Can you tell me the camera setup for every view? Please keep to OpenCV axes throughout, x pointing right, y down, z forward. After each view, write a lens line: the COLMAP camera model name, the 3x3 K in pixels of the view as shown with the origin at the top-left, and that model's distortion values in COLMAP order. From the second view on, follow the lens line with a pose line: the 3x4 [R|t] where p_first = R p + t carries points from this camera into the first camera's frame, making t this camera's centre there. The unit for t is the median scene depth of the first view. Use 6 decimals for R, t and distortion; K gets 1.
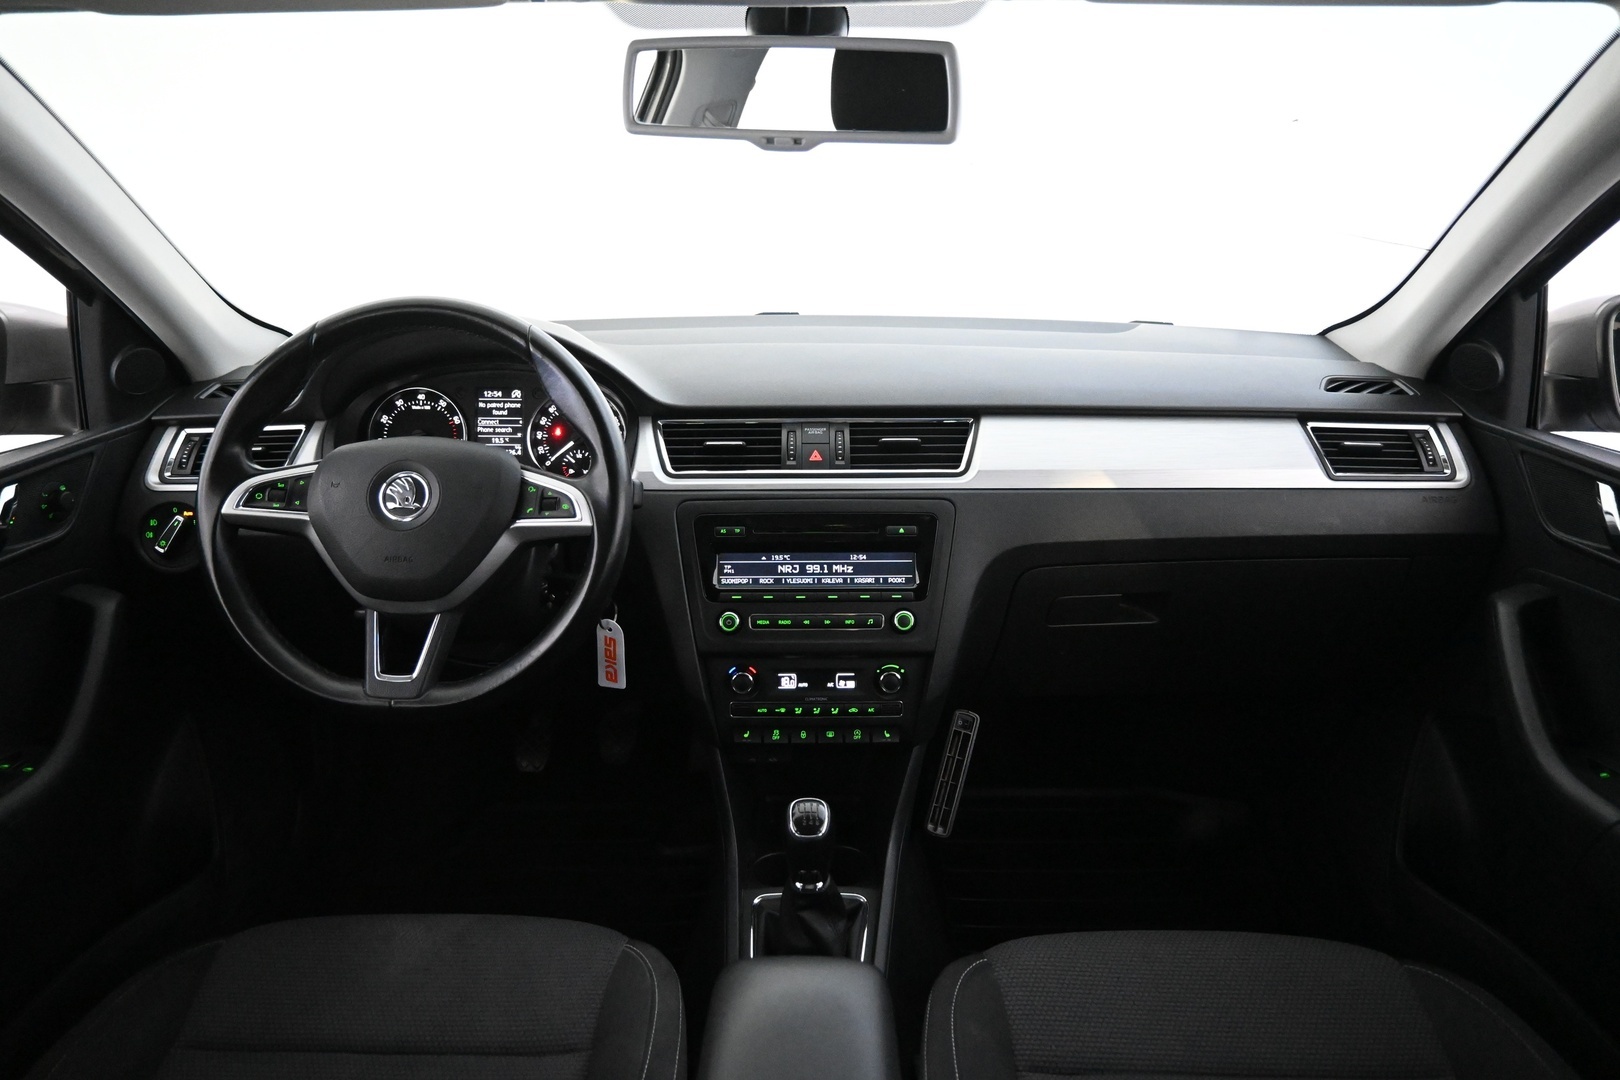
lens RADIAL K [[1100.0, 0, 819.9], [0, 1100.0, 535.7], [0, 0, 1]] dist [-0.004555, 0.000963]
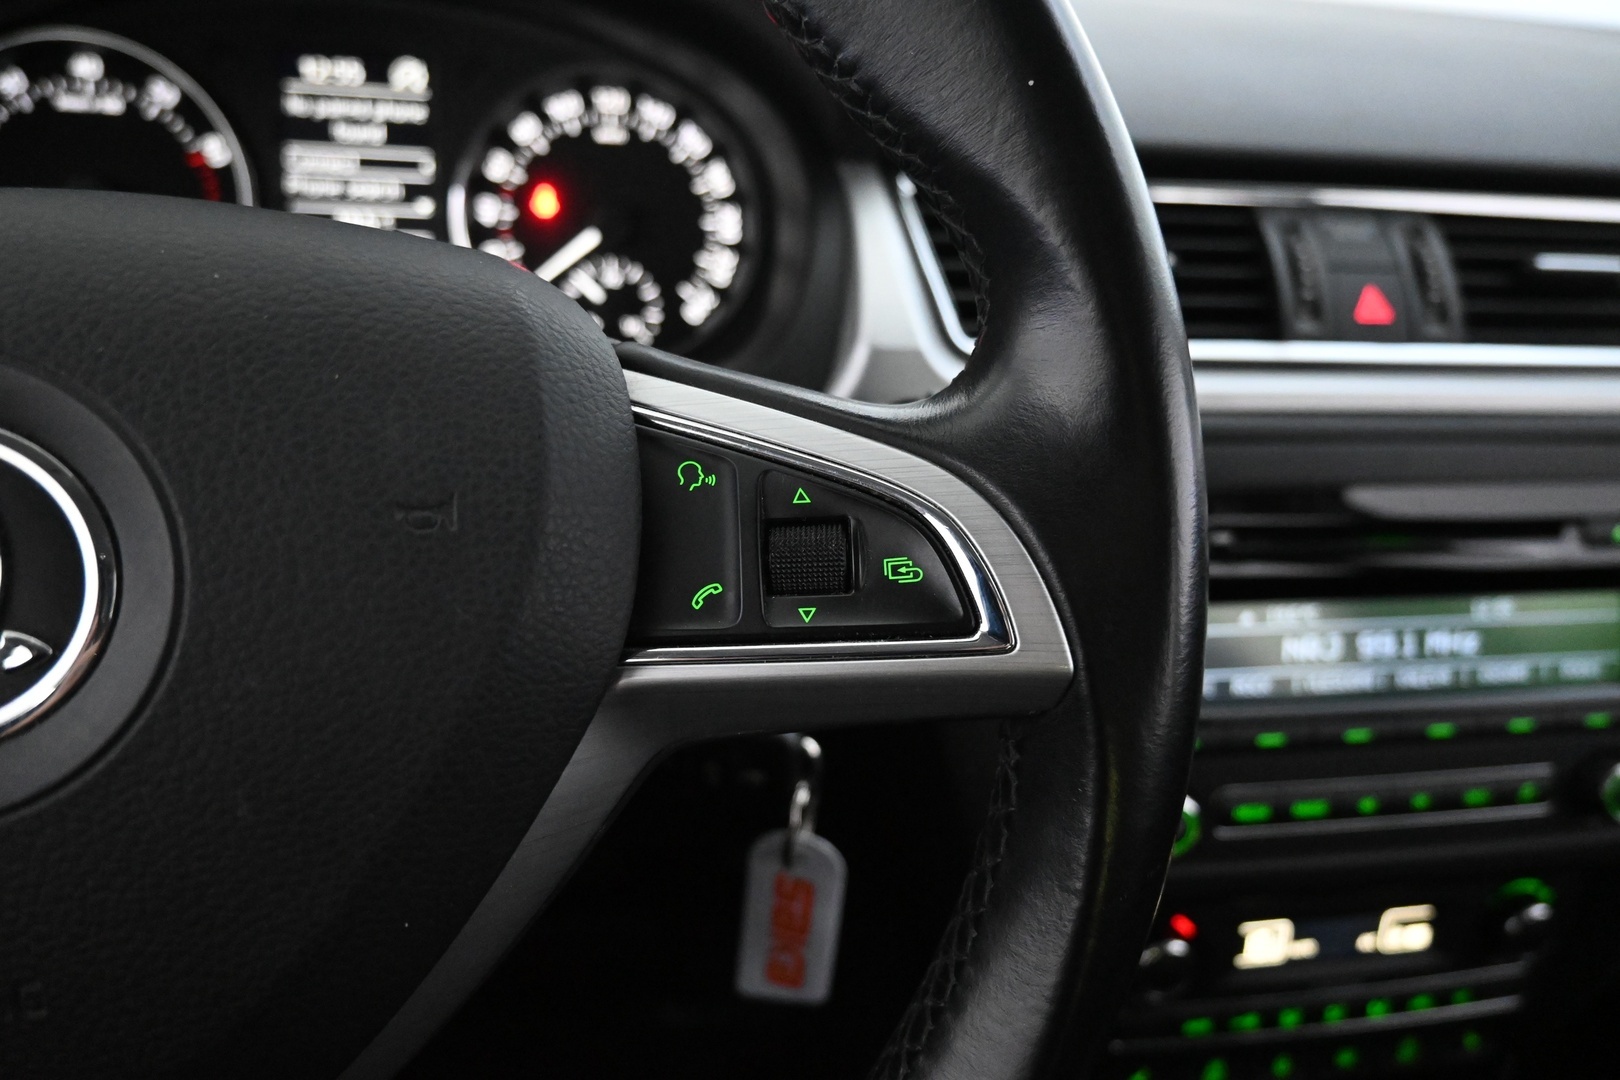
lens RADIAL K [[1100.0, 0, 804.4], [0, 1100.0, 542.0], [0, 0, 1]] dist [-0.004555, 0.000963]
pose [[0.984379, -0.012731, 0.175602, -0.240242], [-0.019517, 0.983345, 0.180697, -0.059817], [-0.174978, -0.181302, 0.967736, 0.701133]]
